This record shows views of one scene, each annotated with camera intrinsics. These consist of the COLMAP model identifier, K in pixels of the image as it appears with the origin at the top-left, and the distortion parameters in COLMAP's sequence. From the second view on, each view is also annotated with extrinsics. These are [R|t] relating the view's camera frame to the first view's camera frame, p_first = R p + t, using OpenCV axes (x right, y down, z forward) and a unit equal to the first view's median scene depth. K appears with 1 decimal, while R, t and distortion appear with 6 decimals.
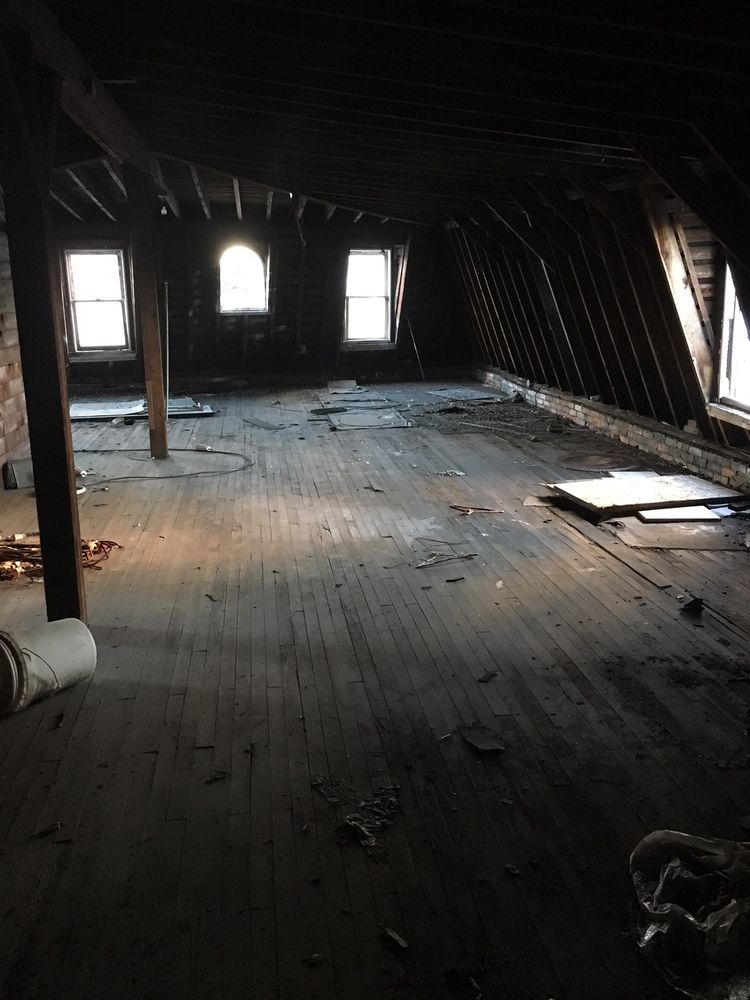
lens RADIAL K [[848.9, 0, 372.3], [0, 848.9, 501.4], [0, 0, 1]] dist [0.086339, -0.126629]
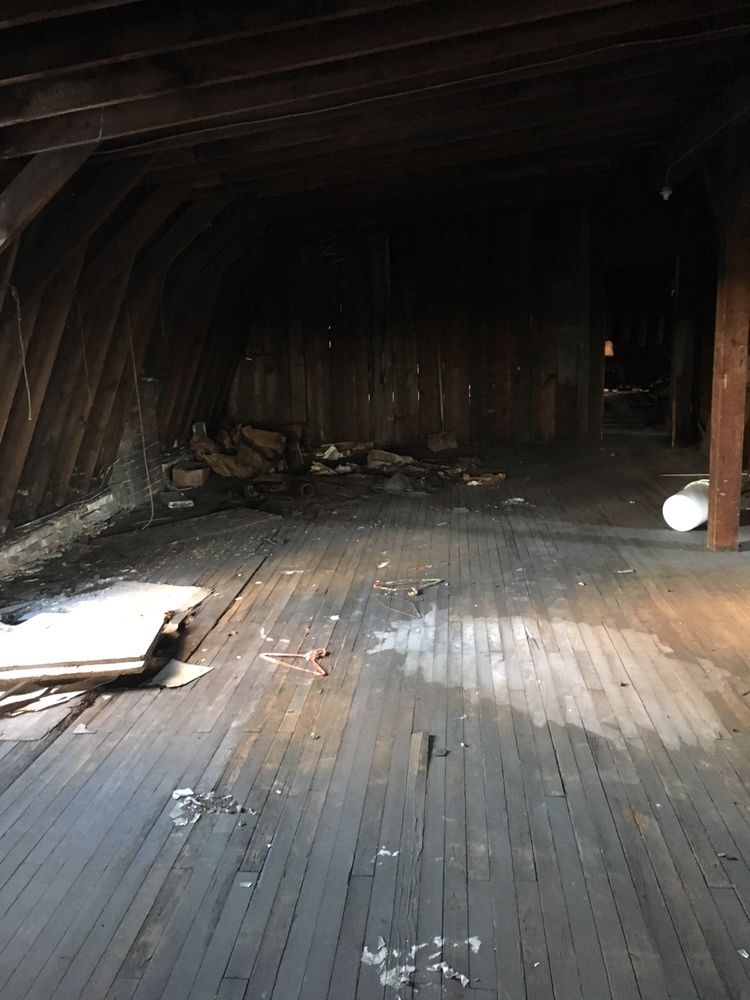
lens RADIAL K [[848.9, 0, 372.3], [0, 848.9, 501.4], [0, 0, 1]] dist [0.086339, -0.126629]
pose [[-0.972214, -0.003715, 0.234065, -0.091256], [0.099660, 0.898170, 0.428203, -0.396362], [-0.211821, 0.439632, -0.872843, 1.608229]]
